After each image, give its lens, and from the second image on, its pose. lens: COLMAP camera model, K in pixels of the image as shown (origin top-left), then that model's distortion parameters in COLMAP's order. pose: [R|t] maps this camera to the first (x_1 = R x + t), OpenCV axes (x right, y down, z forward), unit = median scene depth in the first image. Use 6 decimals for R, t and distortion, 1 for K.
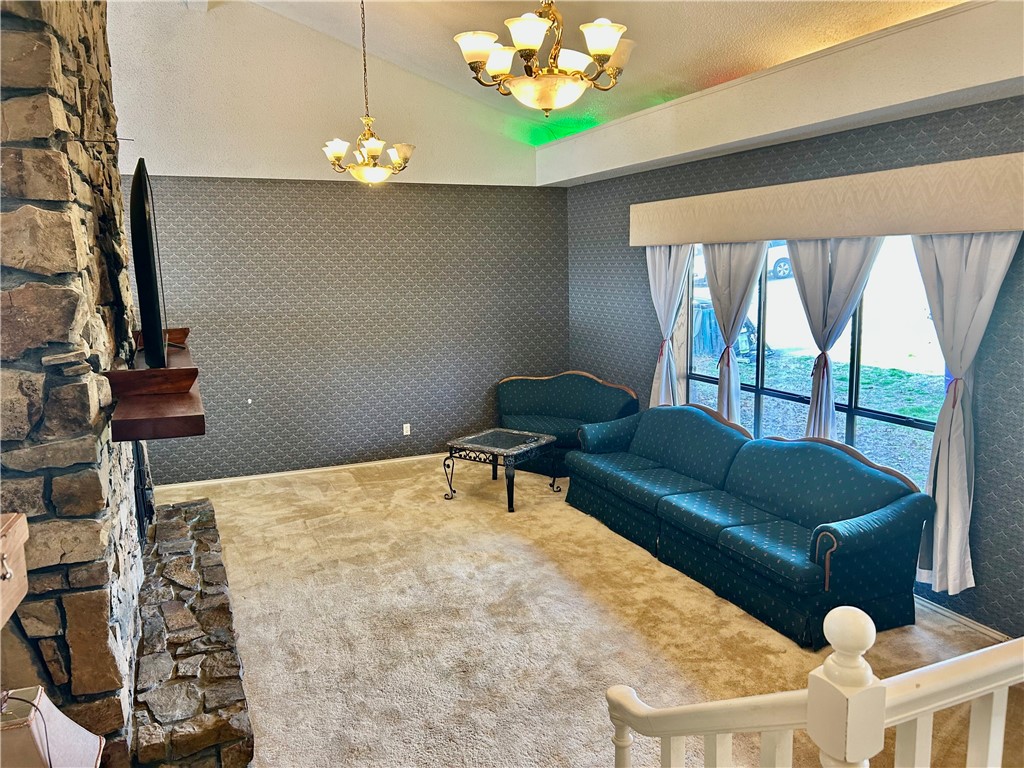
lens RADIAL K [[767.4, 0, 512.0], [0, 767.4, 384.0], [0, 0, 1]] dist [0.094032, -0.100919]
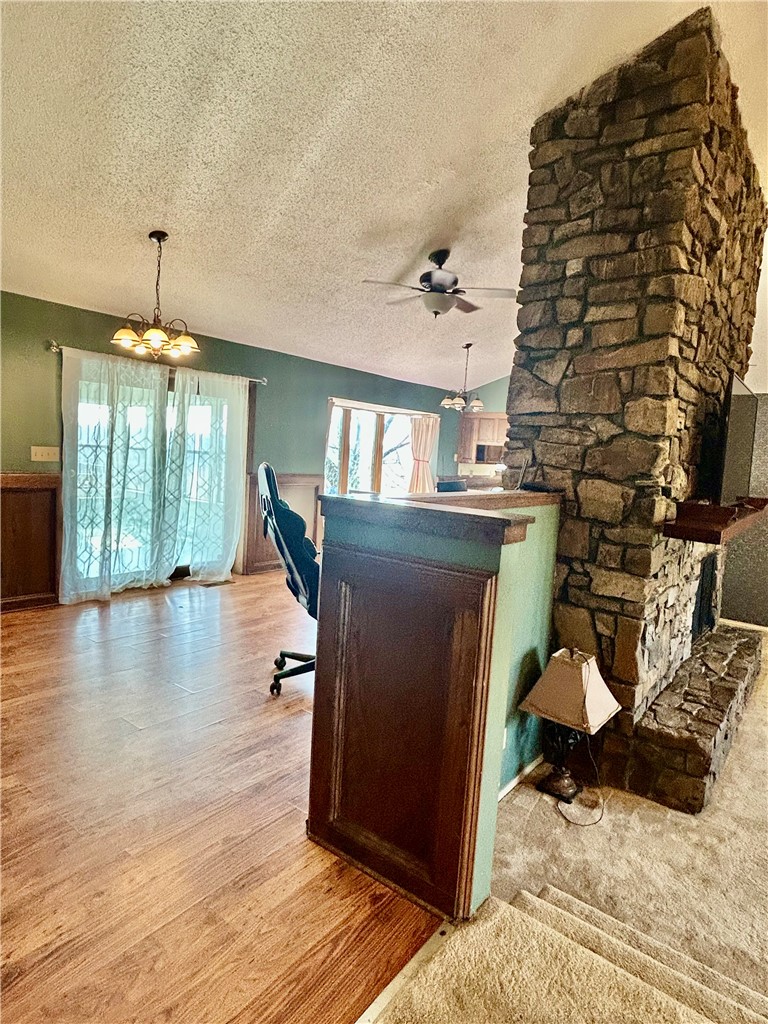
lens RADIAL K [[581.9, 0, 384.0], [0, 581.9, 512.0], [0, 0, 1]] dist [-0.000571, 0.000048]
pose [[0.482329, 0.141636, -0.864464, 0.262245], [-0.210980, 0.976575, 0.042289, 0.091950], [0.850204, 0.161987, 0.500913, -0.140240]]
